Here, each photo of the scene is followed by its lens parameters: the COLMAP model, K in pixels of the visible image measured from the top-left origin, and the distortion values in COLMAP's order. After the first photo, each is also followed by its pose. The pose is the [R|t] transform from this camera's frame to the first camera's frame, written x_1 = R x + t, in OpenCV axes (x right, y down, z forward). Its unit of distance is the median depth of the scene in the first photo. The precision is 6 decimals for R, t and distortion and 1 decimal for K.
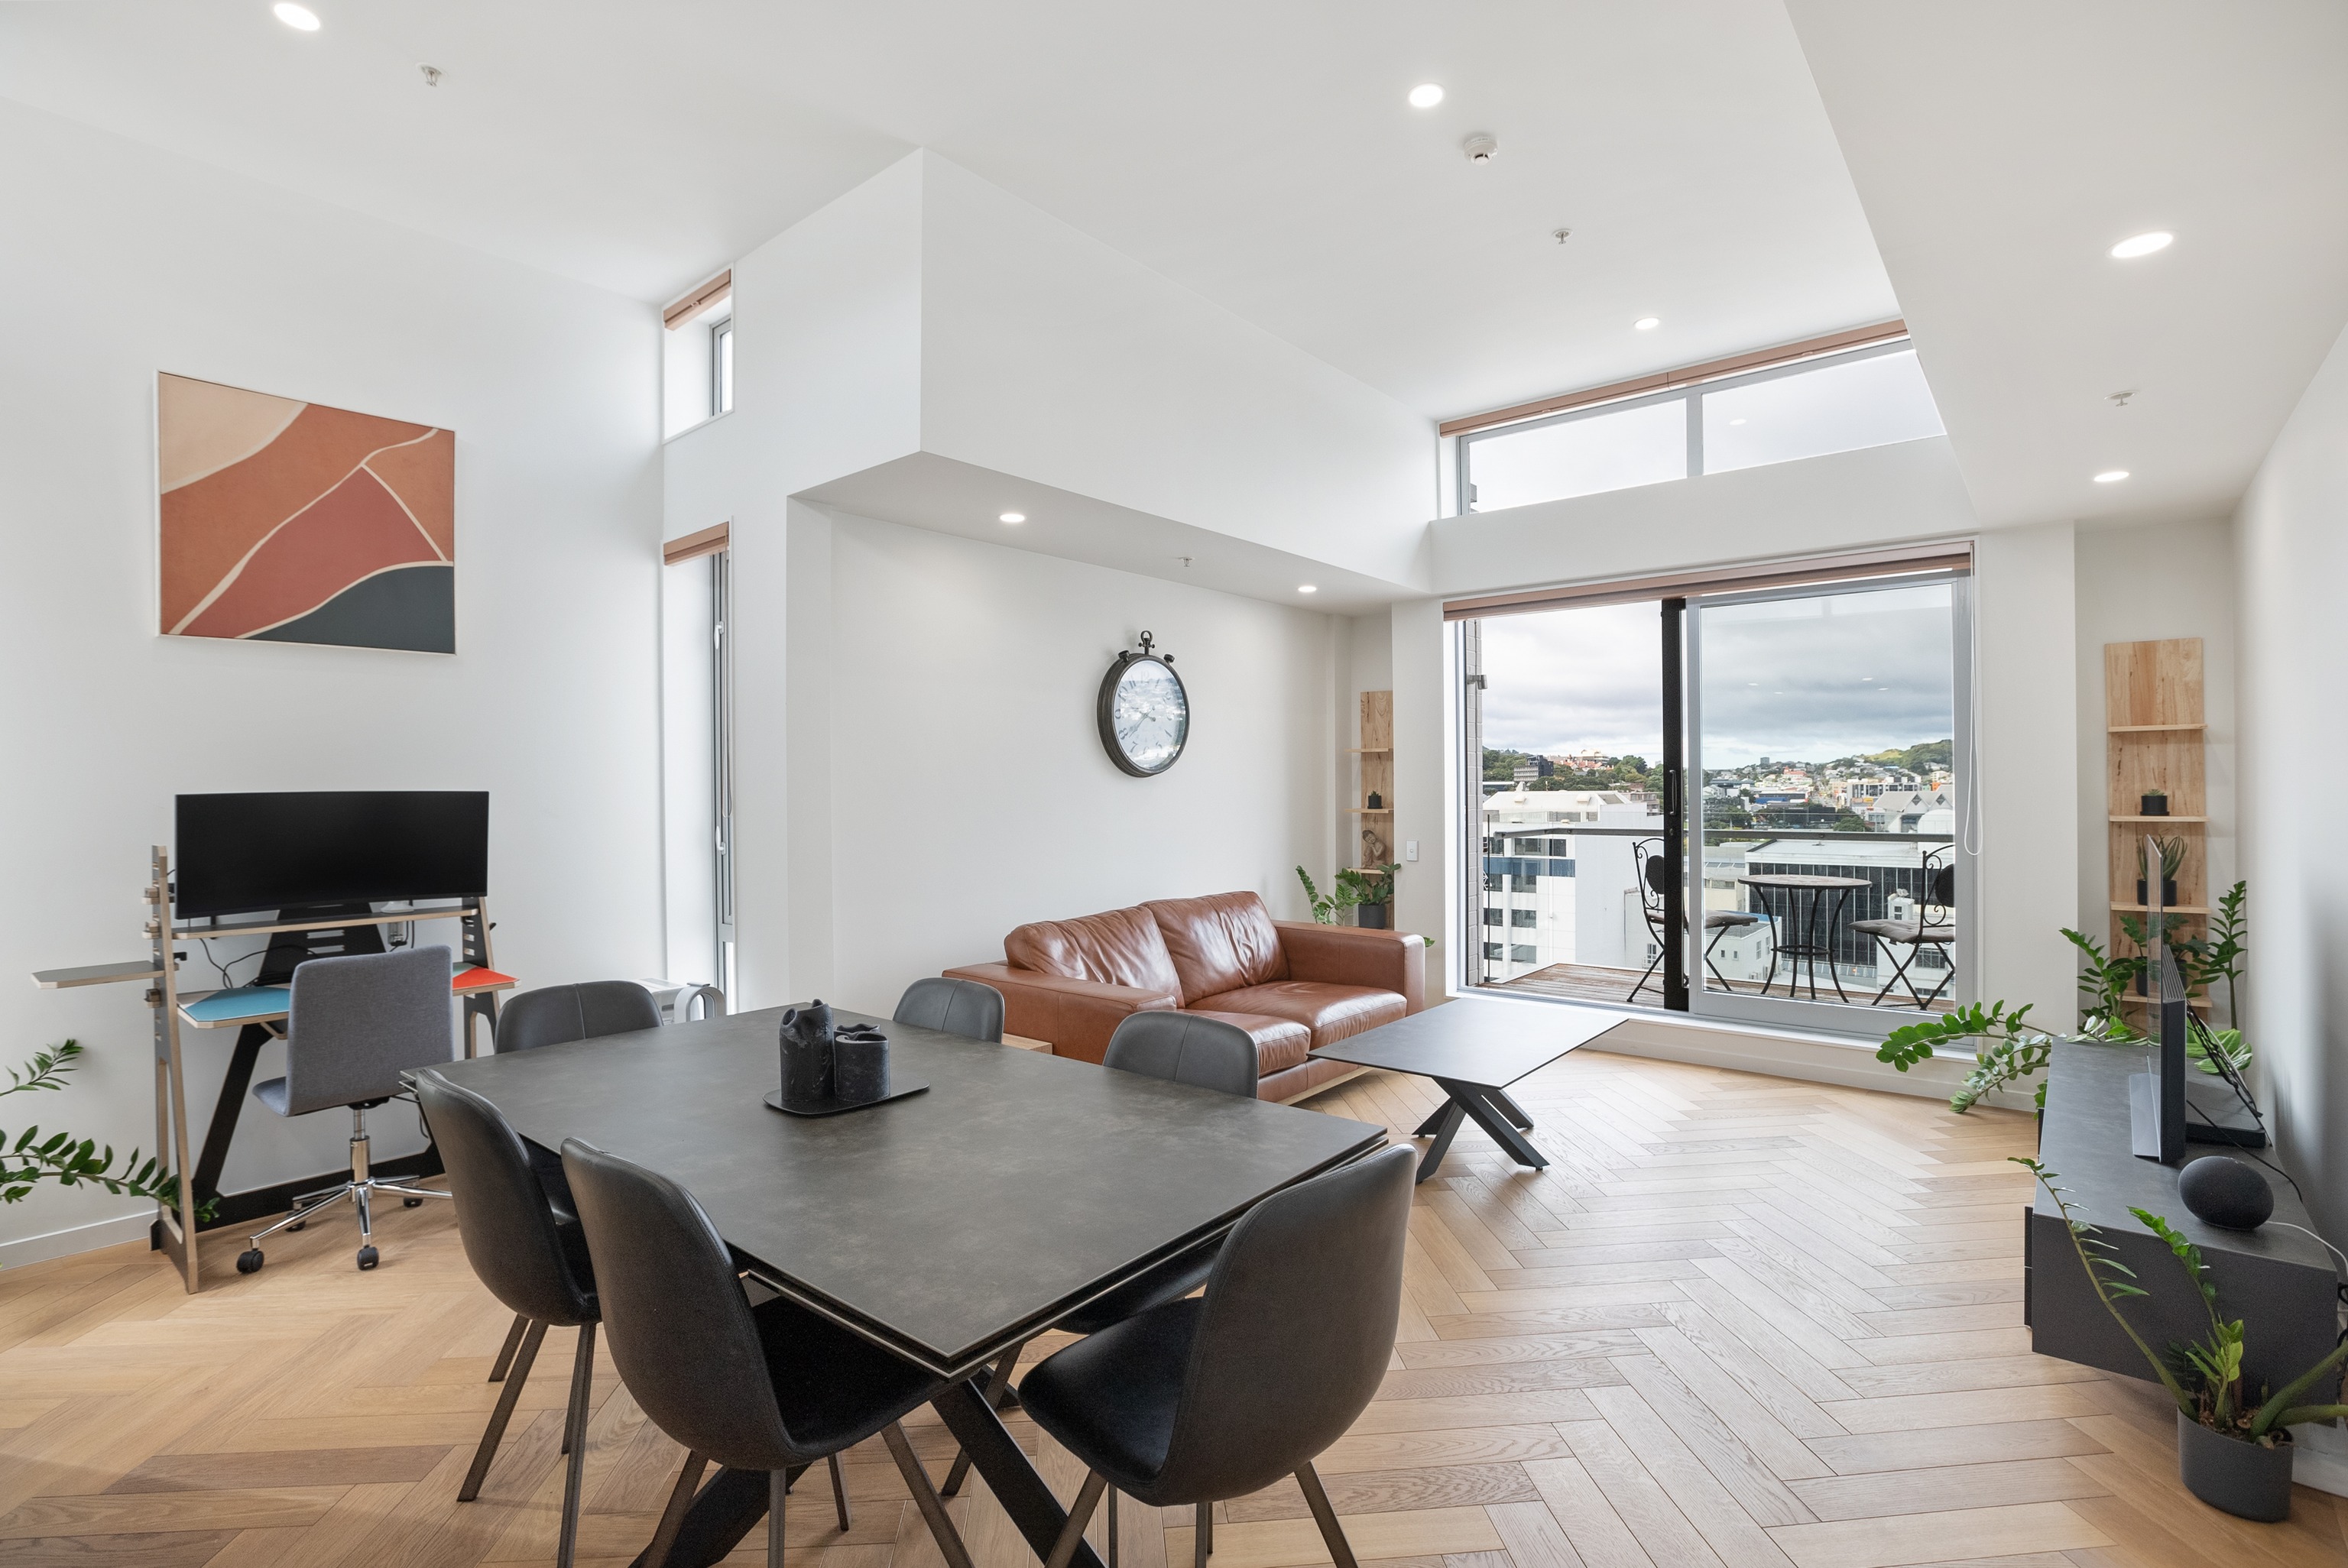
lens RADIAL K [[1091.6, 0, 1187.4], [0, 1091.6, 782.8], [0, 0, 1]] dist [-0.049455, 0.012350]
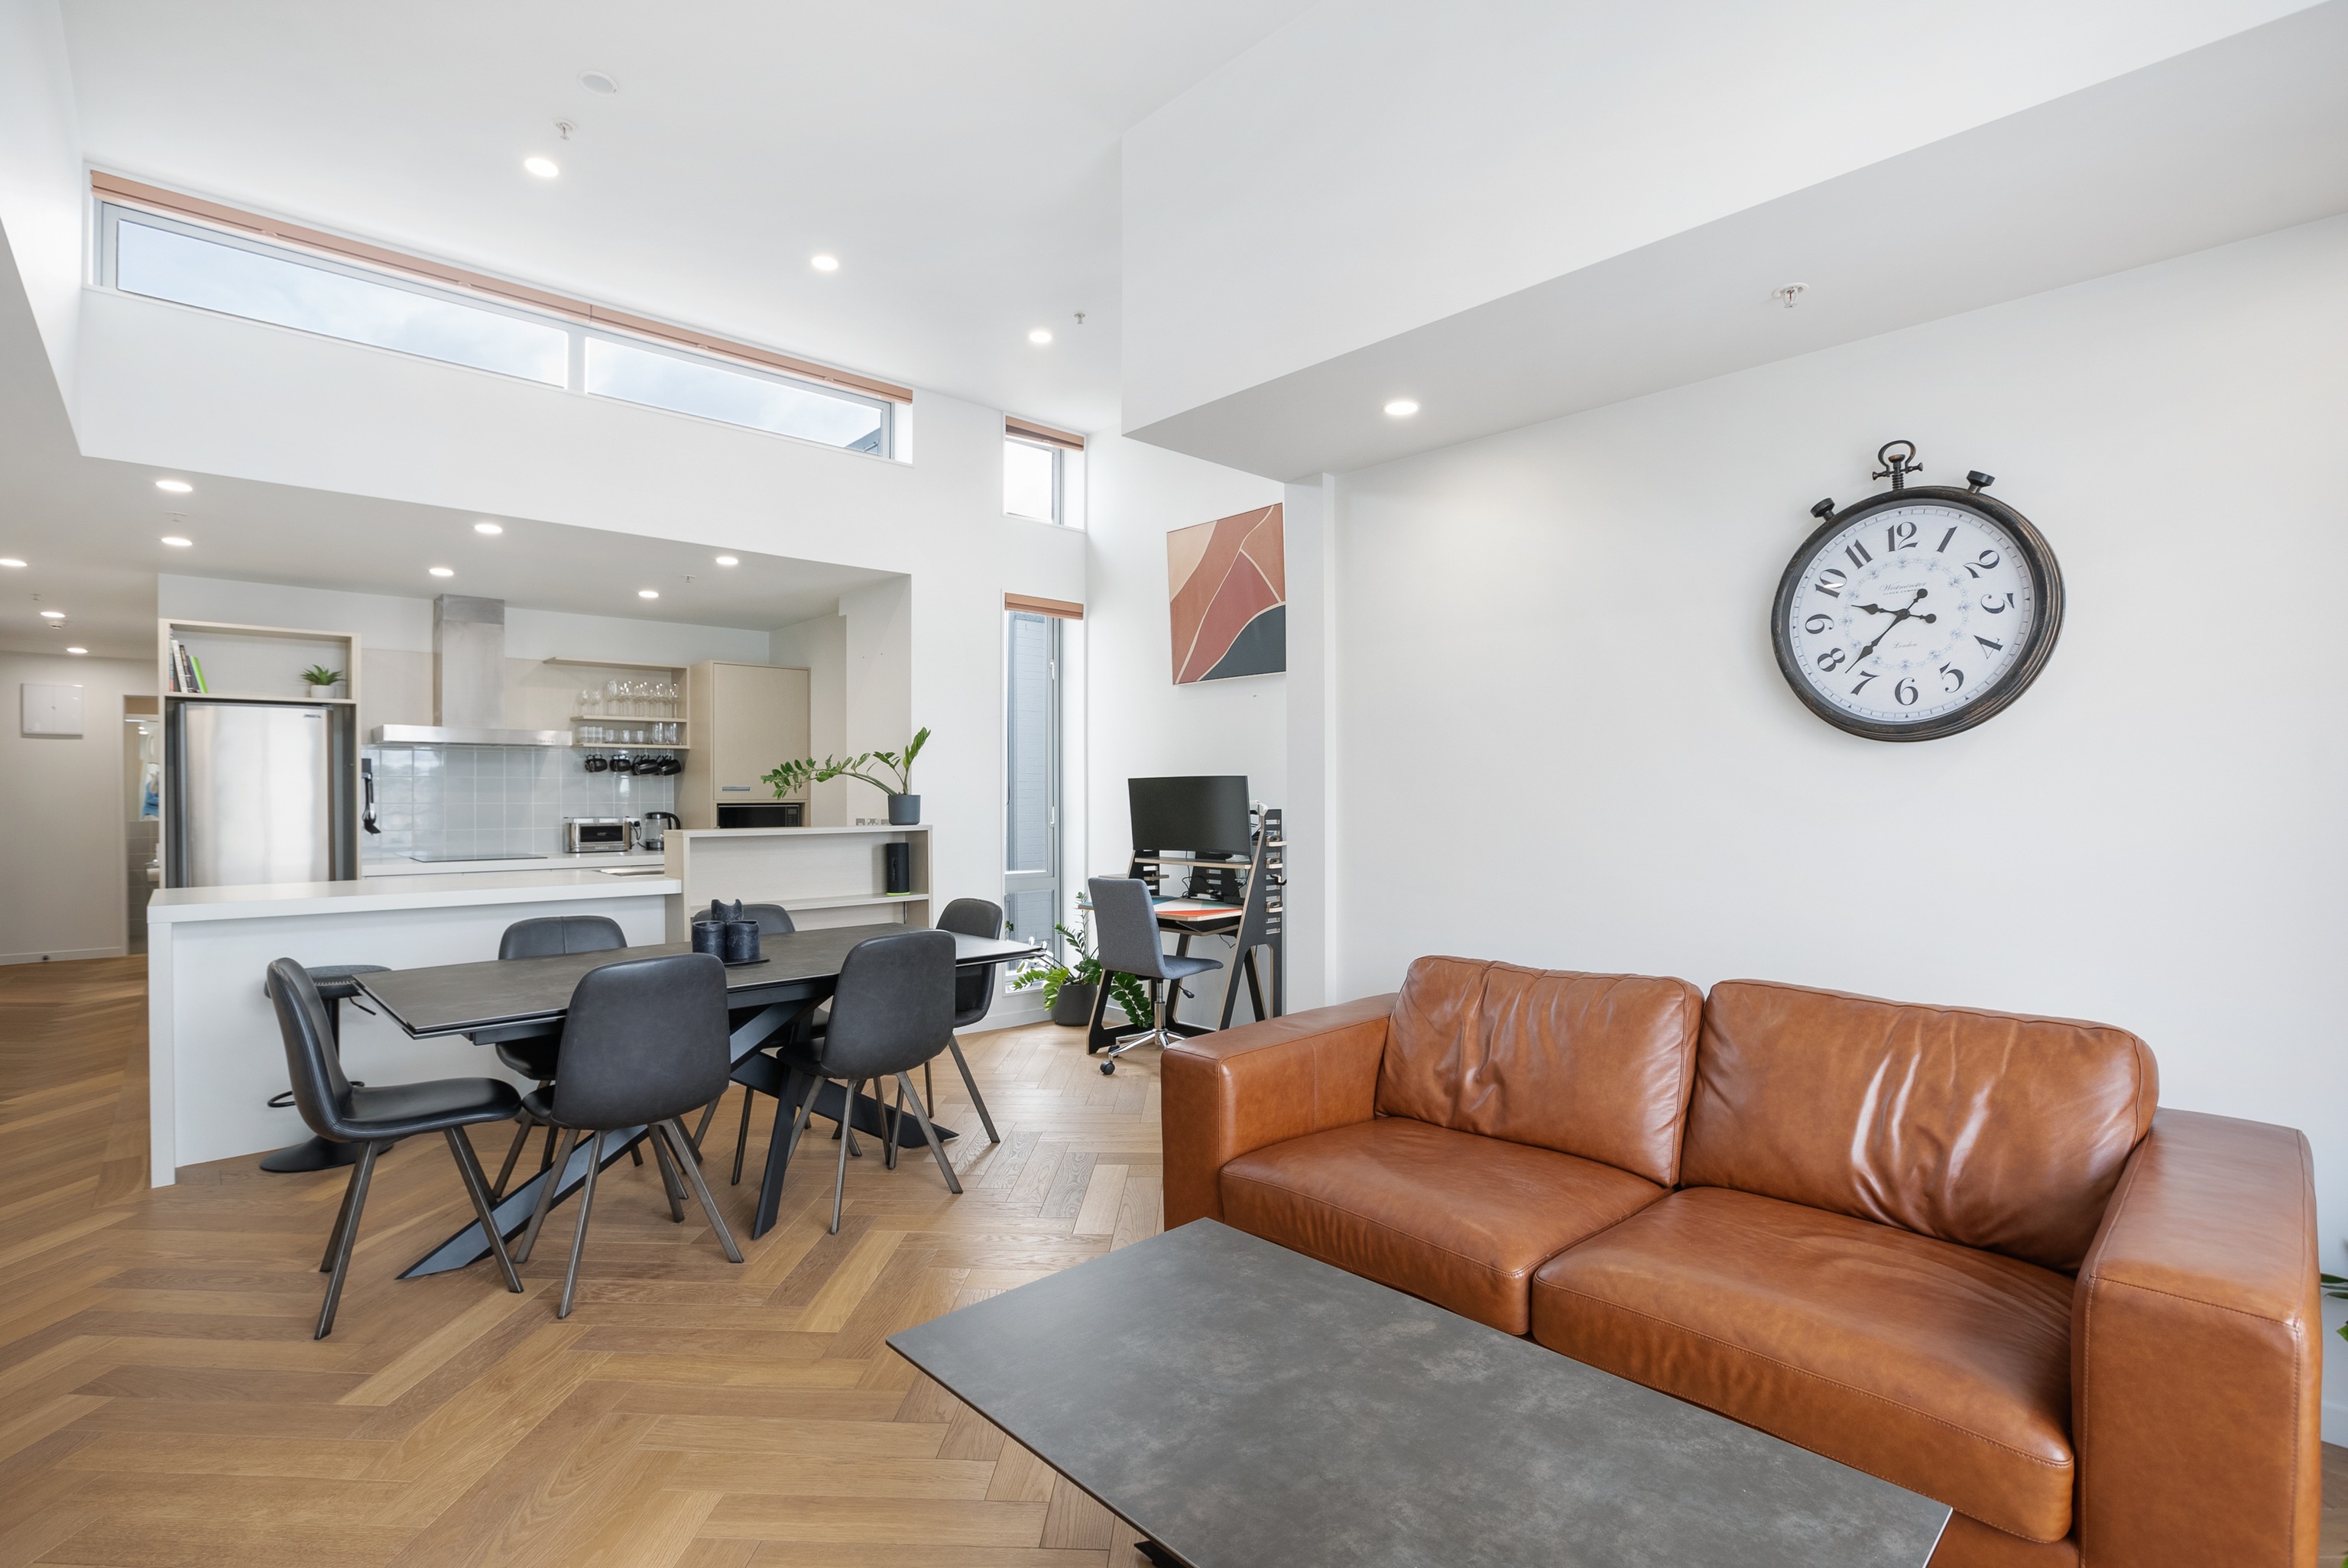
lens RADIAL K [[1097.8, 0, 1166.7], [0, 1097.8, 794.4], [0, 0, 1]] dist [-0.040879, 0.013039]
pose [[-0.136192, 0.011378, -0.990617, 0.589379], [0.006936, 0.999920, 0.010531, 0.013162], [0.990658, -0.005437, -0.136260, 0.910913]]
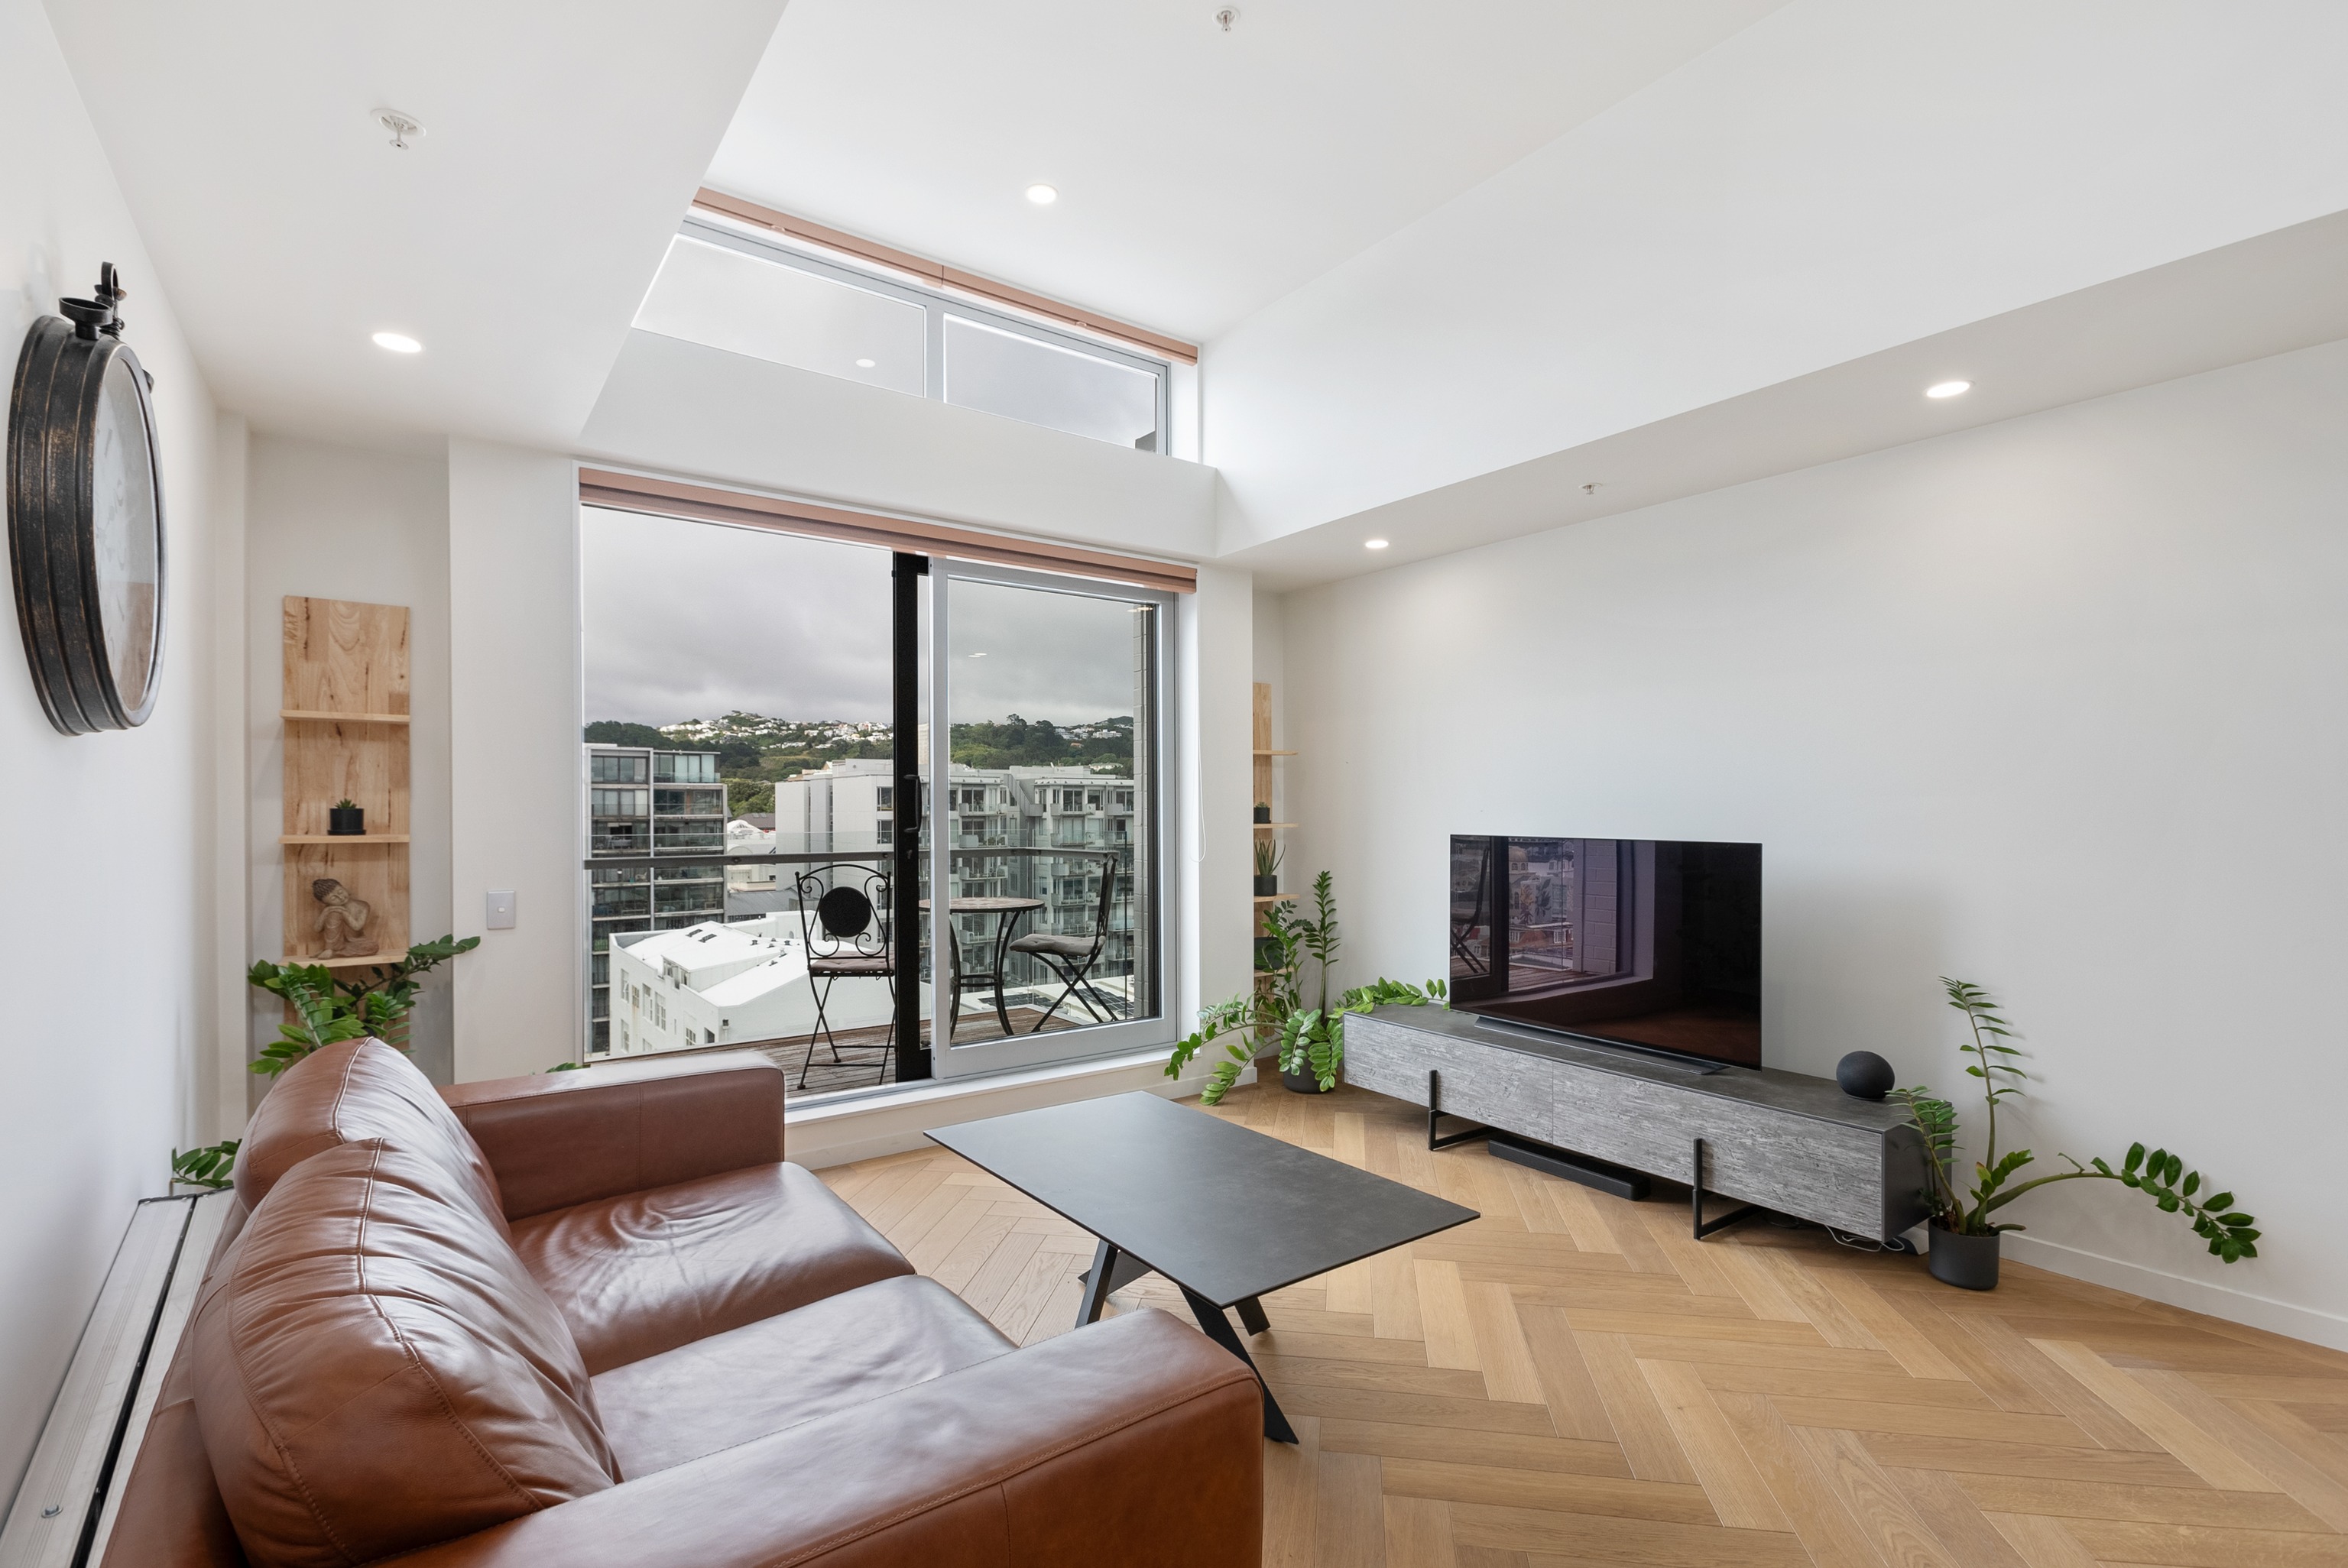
lens RADIAL K [[1100.5, 0, 1196.4], [0, 1100.5, 787.4], [0, 0, 1]] dist [0.011916, -0.000093]
pose [[0.230938, 0.025365, 0.972638, -0.341245], [-0.001512, 0.999668, -0.025711, 0.021652], [-0.972967, 0.004467, 0.230899, 0.752047]]
